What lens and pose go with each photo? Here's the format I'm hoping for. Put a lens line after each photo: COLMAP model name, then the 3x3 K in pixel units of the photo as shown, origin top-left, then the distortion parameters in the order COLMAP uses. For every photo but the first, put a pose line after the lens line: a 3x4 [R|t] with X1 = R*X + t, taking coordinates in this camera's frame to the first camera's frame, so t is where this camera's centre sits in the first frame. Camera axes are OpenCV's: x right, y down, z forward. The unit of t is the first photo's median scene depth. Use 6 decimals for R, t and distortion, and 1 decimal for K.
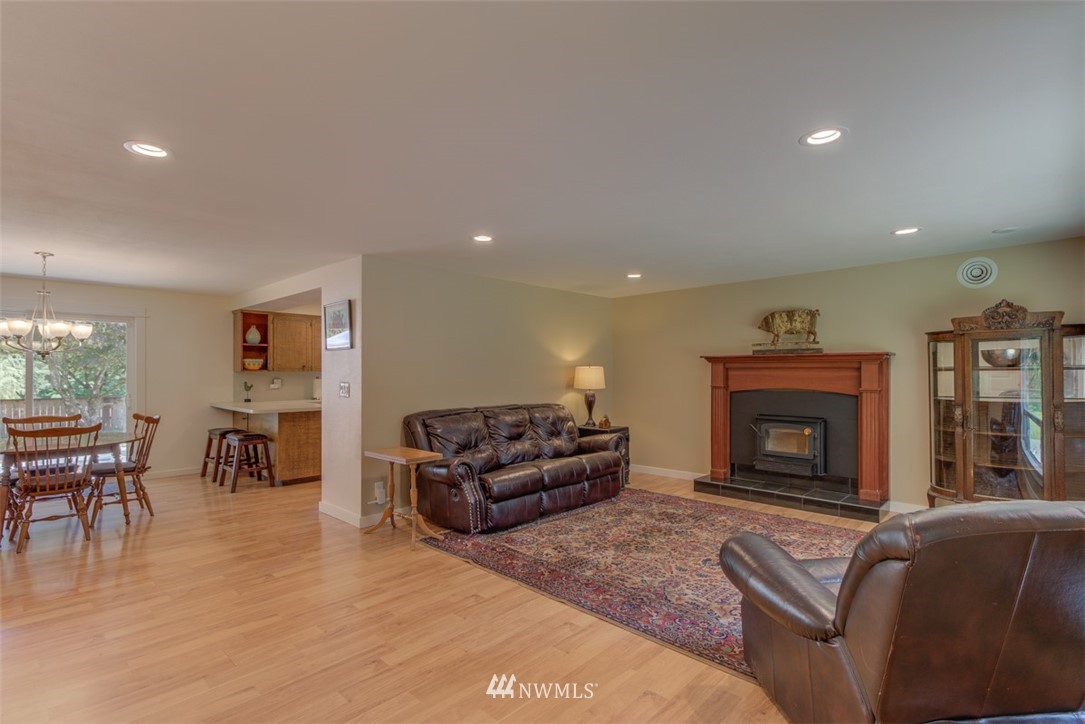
lens RADIAL K [[516.1, 0, 542.5], [0, 516.1, 362.0], [0, 0, 1]] dist [-0.000236, 0.000114]
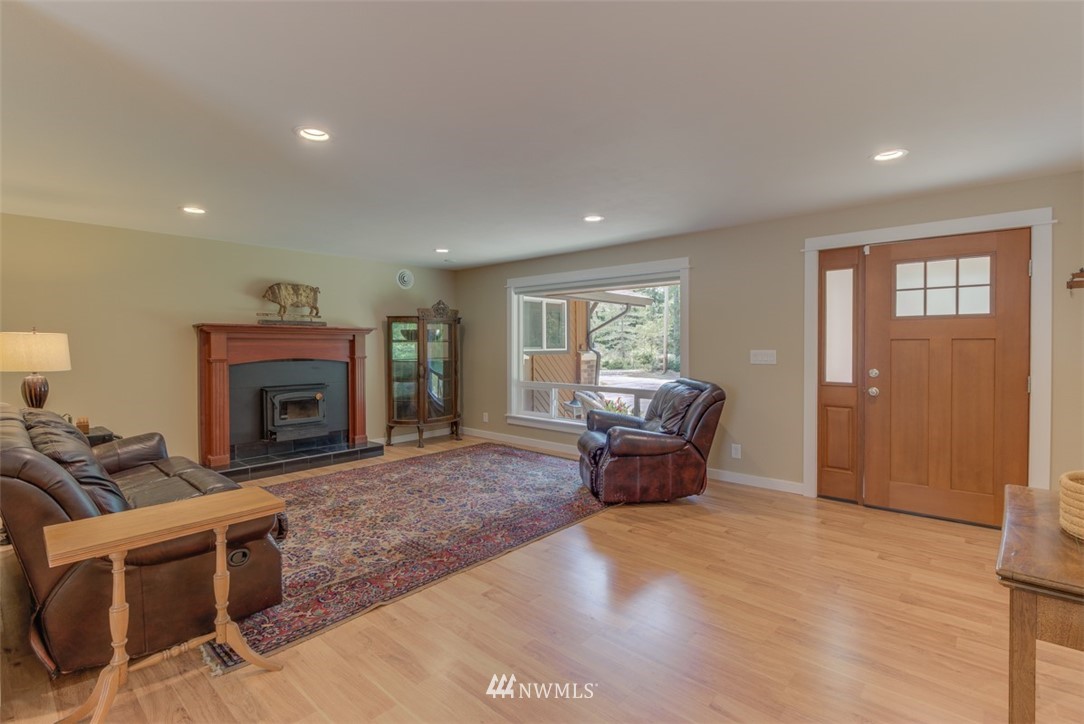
lens RADIAL K [[502.1, 0, 542.6], [0, 502.1, 353.1], [0, 0, 1]] dist [0.001369, 0.000099]
pose [[-0.042093, -0.015183, 0.998998, -0.738374], [-0.015755, 0.999770, 0.014531, 0.022362], [-0.998989, -0.015128, -0.042323, 0.713426]]
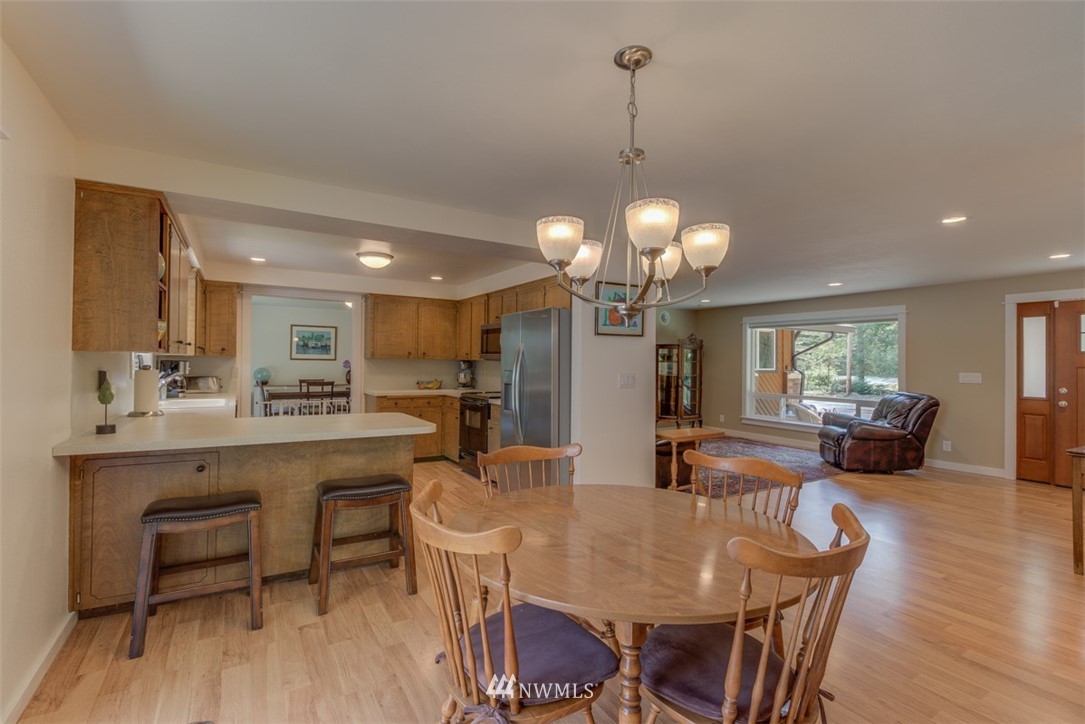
lens RADIAL K [[498.4, 0, 531.9], [0, 498.4, 355.0], [0, 0, 1]] dist [0.000273, -0.008018]
pose [[0.264586, 0.016570, 0.964220, -1.413238], [-0.031893, 0.999456, -0.008424, 0.024110], [-0.963835, -0.028523, 0.264970, 1.044128]]
